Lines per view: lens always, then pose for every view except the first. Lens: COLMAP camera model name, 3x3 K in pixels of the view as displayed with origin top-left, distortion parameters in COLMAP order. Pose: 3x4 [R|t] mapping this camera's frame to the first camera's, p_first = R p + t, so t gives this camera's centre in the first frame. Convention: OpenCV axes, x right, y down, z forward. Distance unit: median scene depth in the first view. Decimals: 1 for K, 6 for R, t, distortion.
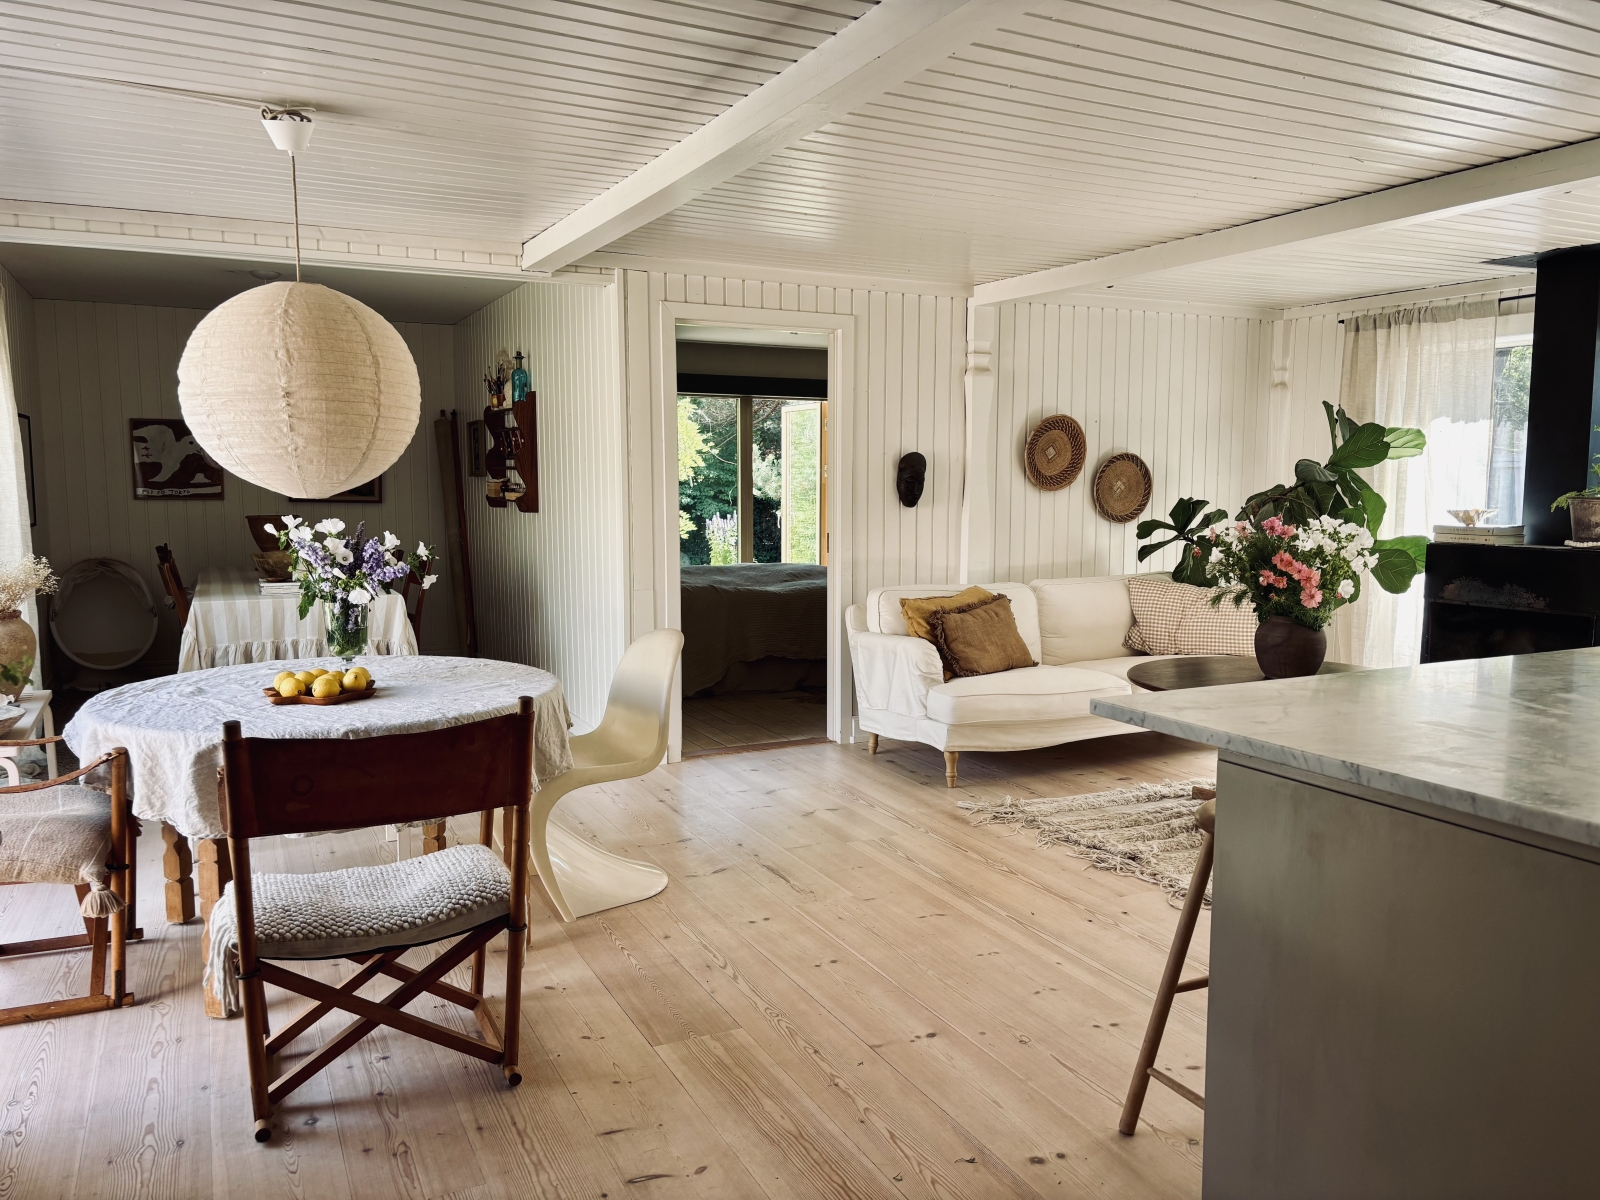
lens RADIAL K [[1195.4, 0, 802.4], [0, 1195.4, 617.4], [0, 0, 1]] dist [0.037034, -0.061649]
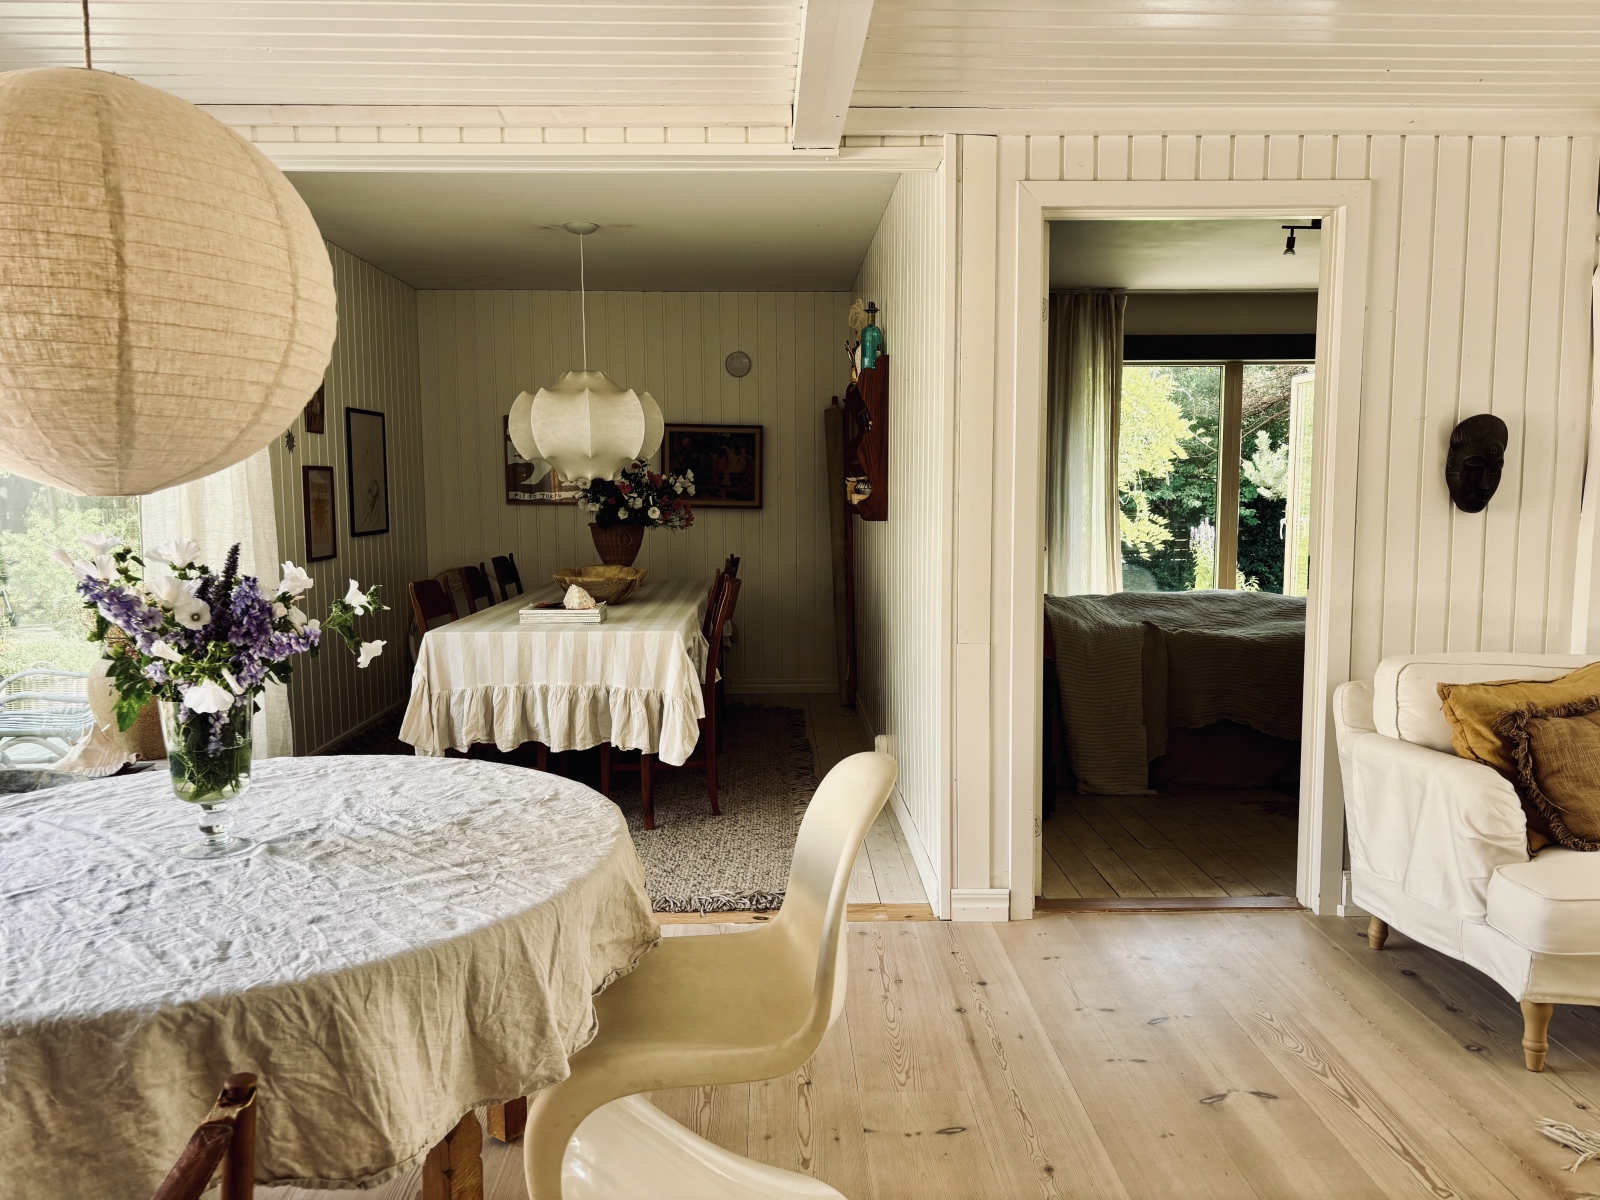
lens RADIAL K [[1188.6, 0, 794.2], [0, 1188.6, 609.7], [0, 0, 1]] dist [0.073893, -0.097212]
pose [[0.905167, 0.035615, -0.423561, 0.047224], [-0.040057, 0.999196, -0.001585, -0.035997], [0.423164, 0.018401, 0.905866, 0.384664]]
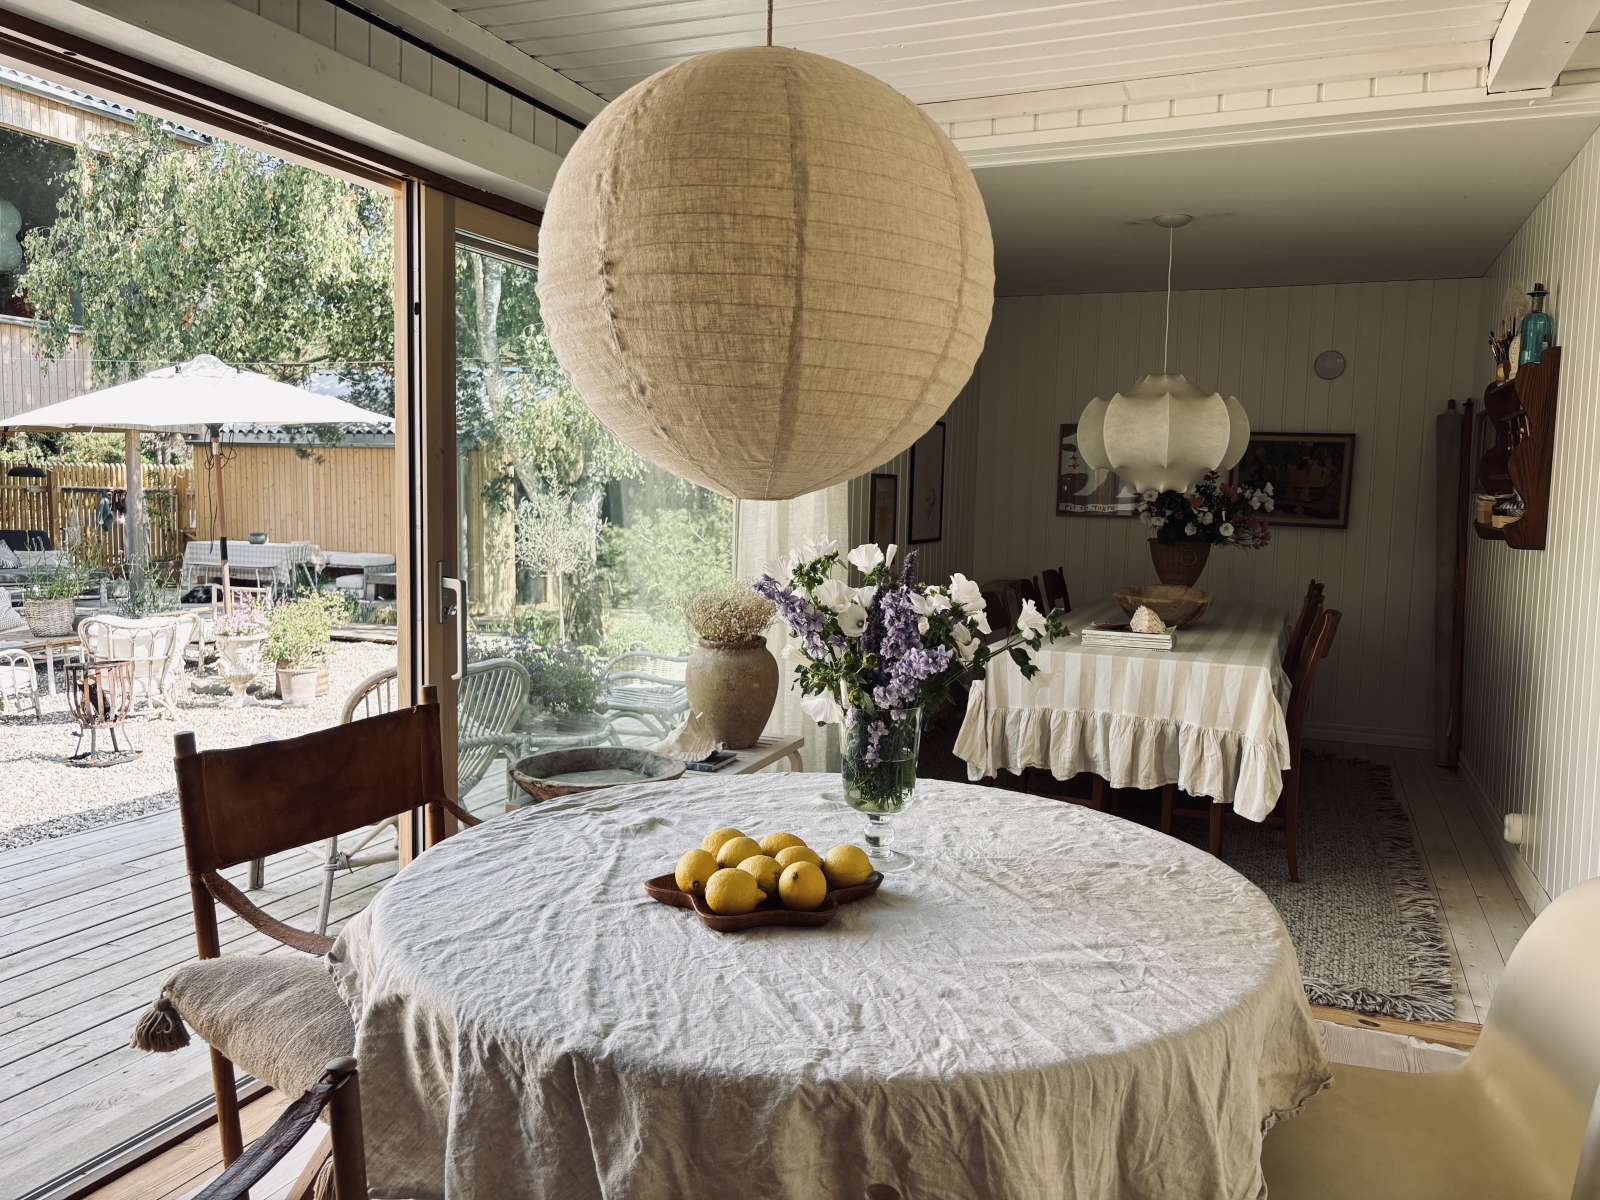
lens RADIAL K [[1195.4, 0, 802.4], [0, 1195.4, 617.4], [0, 0, 1]] dist [0.037034, -0.061649]
pose [[0.654094, 0.087713, -0.751311, -0.012569], [-0.103968, 0.994252, 0.025561, -0.038392], [0.749234, 0.061393, 0.659453, 0.406027]]
